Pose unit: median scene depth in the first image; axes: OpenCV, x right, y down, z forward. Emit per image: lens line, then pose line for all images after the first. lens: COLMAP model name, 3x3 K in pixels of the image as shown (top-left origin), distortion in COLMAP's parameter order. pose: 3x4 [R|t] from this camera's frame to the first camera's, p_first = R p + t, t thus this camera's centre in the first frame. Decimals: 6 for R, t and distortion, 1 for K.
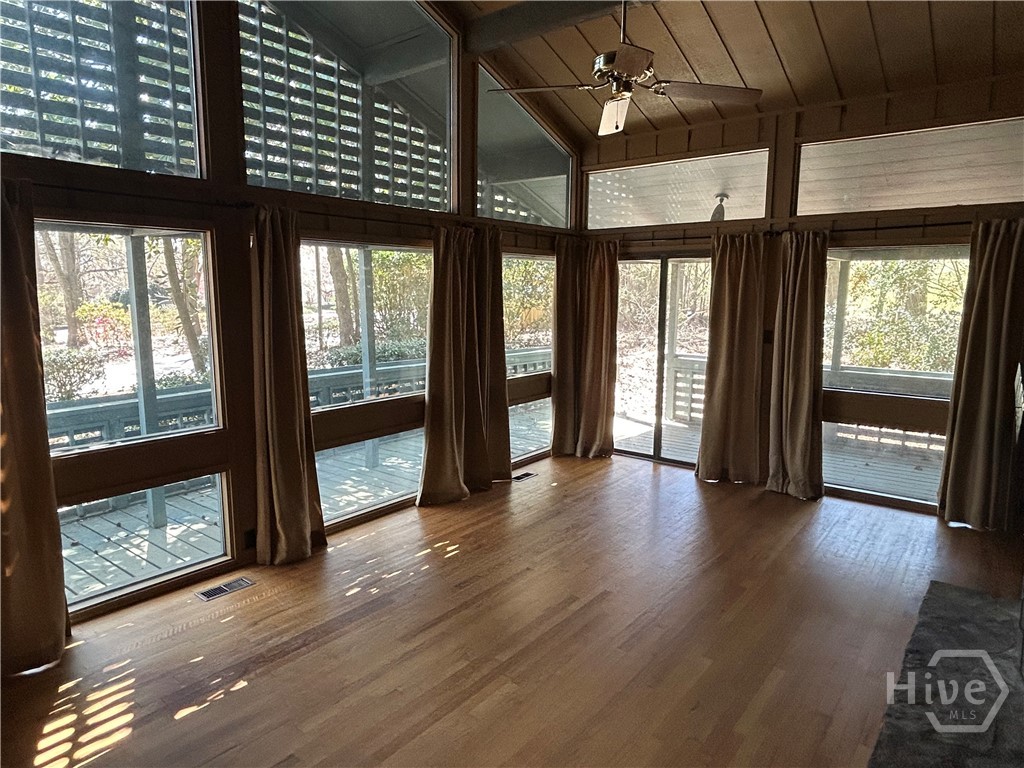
lens RADIAL K [[641.7, 0, 510.3], [0, 641.7, 384.5], [0, 0, 1]] dist [-0.002300, -0.000136]
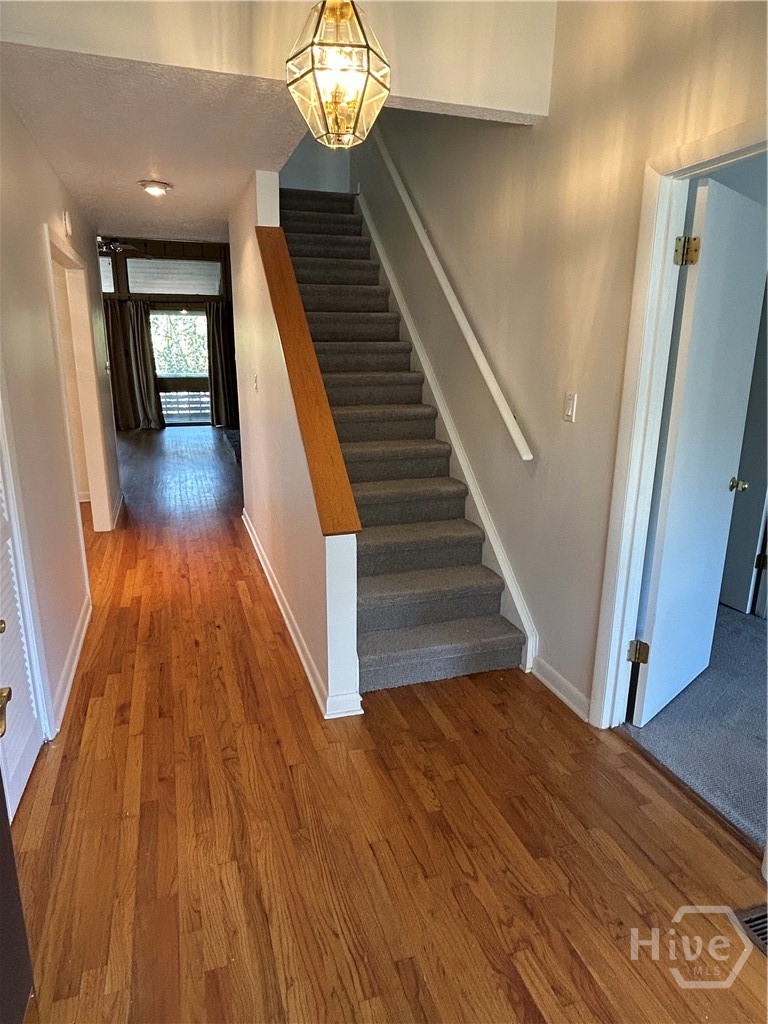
lens RADIAL K [[641.7, 0, 384.0], [0, 641.7, 512.0], [0, 0, 1]] dist [-0.002300, -0.000136]
pose [[0.554240, -0.216022, 0.803836, -0.913366], [0.117717, 0.976371, 0.181224, 0.147696], [-0.823991, -0.005816, 0.566573, -0.847128]]
